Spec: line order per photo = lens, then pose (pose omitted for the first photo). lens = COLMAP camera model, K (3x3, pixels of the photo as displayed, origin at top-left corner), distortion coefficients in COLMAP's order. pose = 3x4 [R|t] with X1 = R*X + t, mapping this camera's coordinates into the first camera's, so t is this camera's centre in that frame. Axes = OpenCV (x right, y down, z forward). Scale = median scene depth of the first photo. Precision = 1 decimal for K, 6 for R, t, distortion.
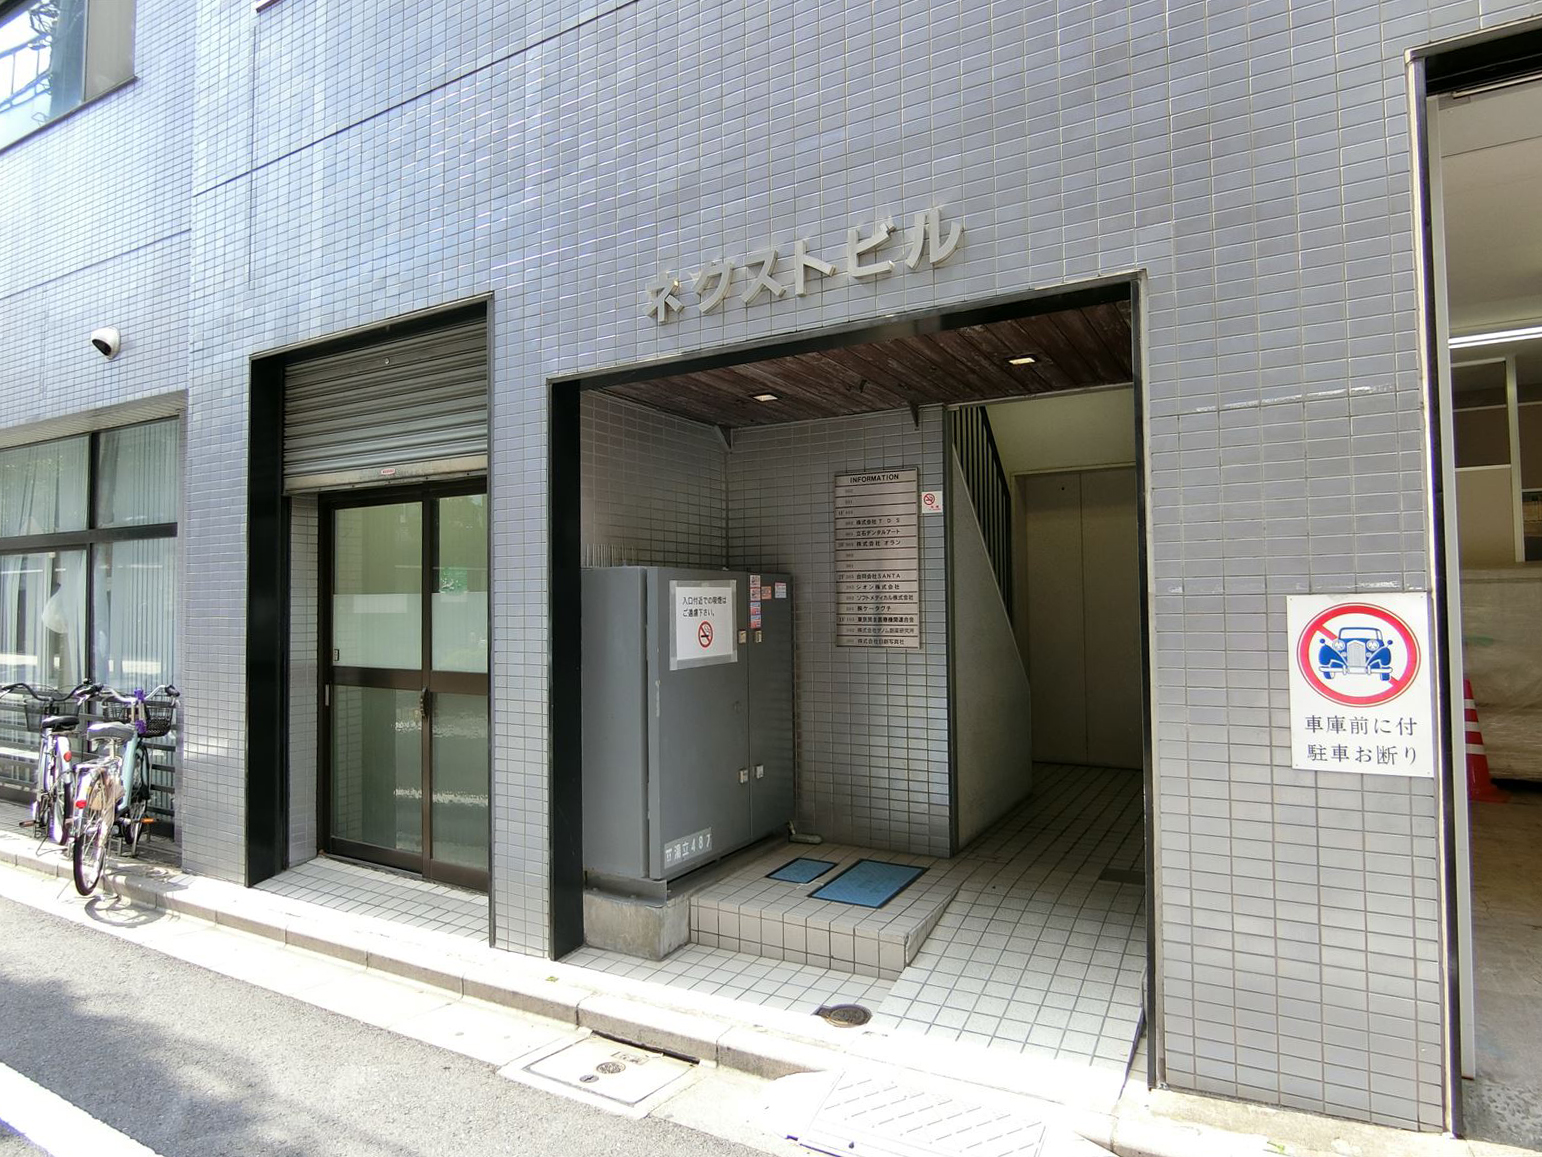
lens RADIAL K [[891.0, 0, 783.6], [0, 891.0, 579.7], [0, 0, 1]] dist [-0.009321, -0.001173]
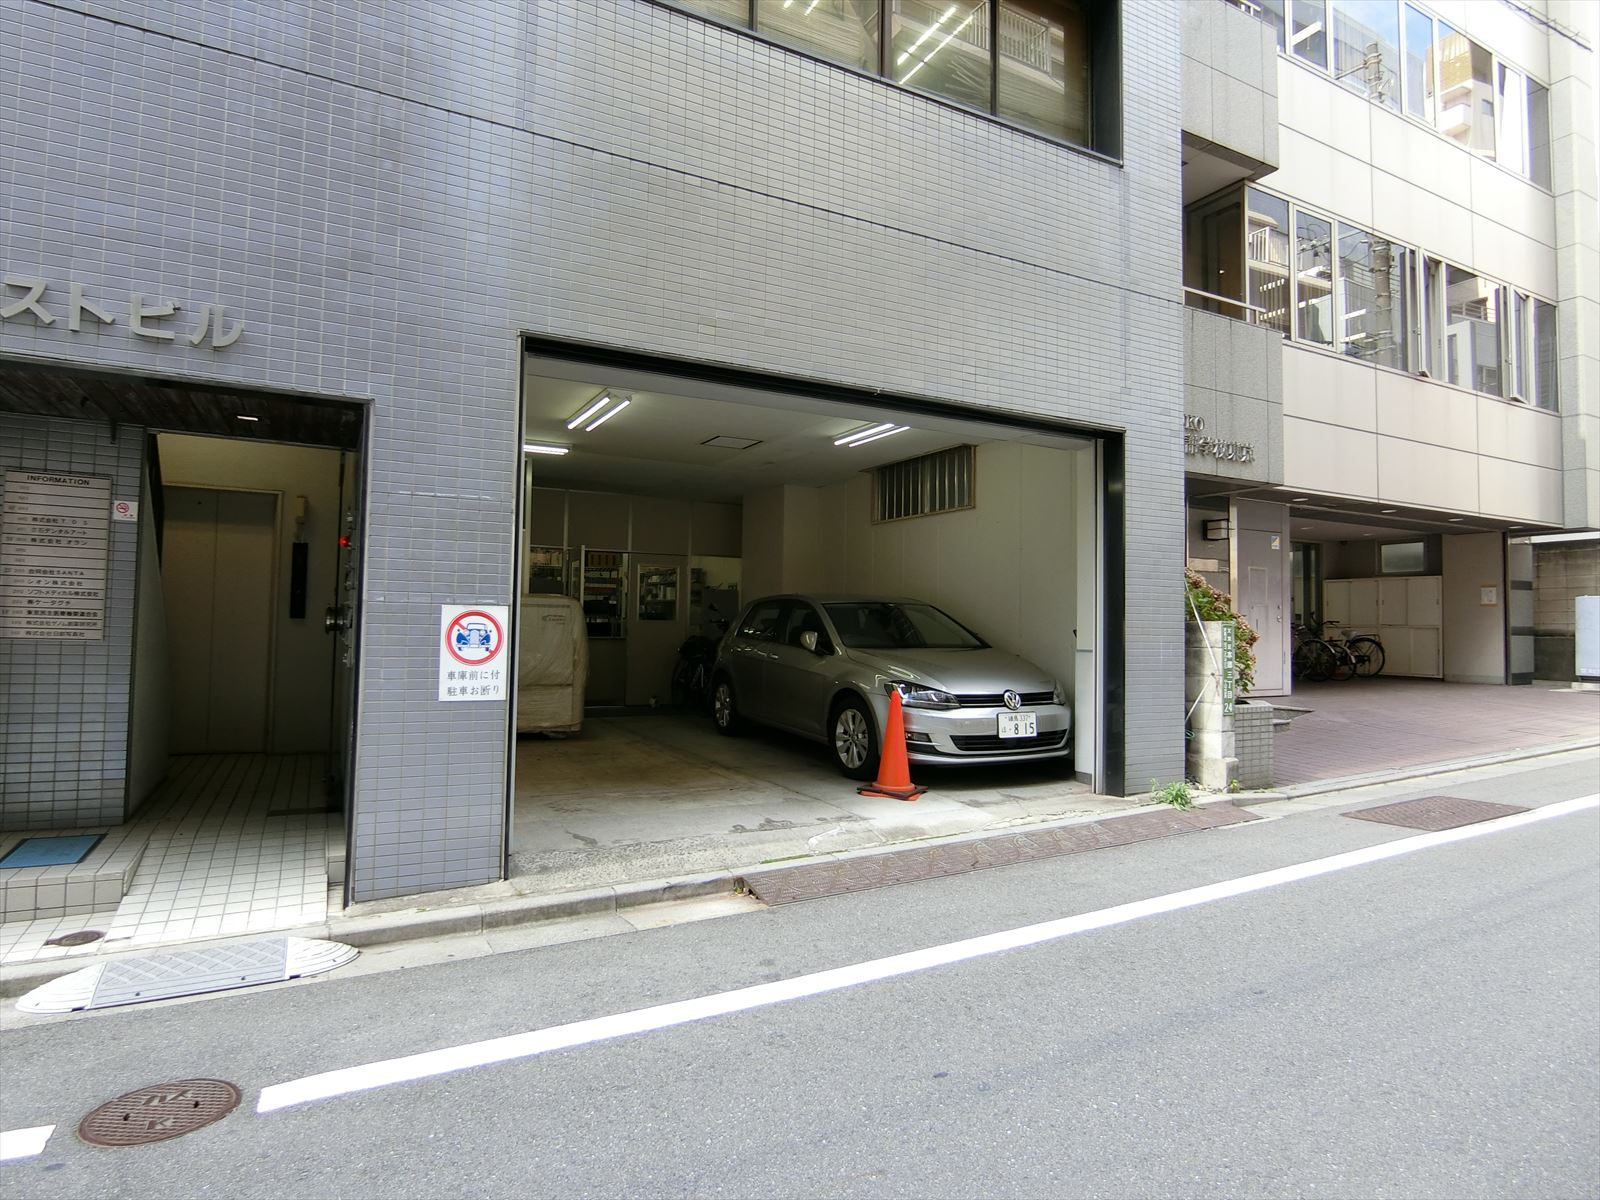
lens RADIAL K [[924.6, 0, 807.8], [0, 924.6, 594.6], [0, 0, 1]] dist [-0.009321, -0.001173]
pose [[0.529638, 0.057803, 0.846252, -0.556524], [-0.053351, 0.997970, -0.034776, 0.020415], [-0.846544, -0.026730, 0.531647, -0.551908]]
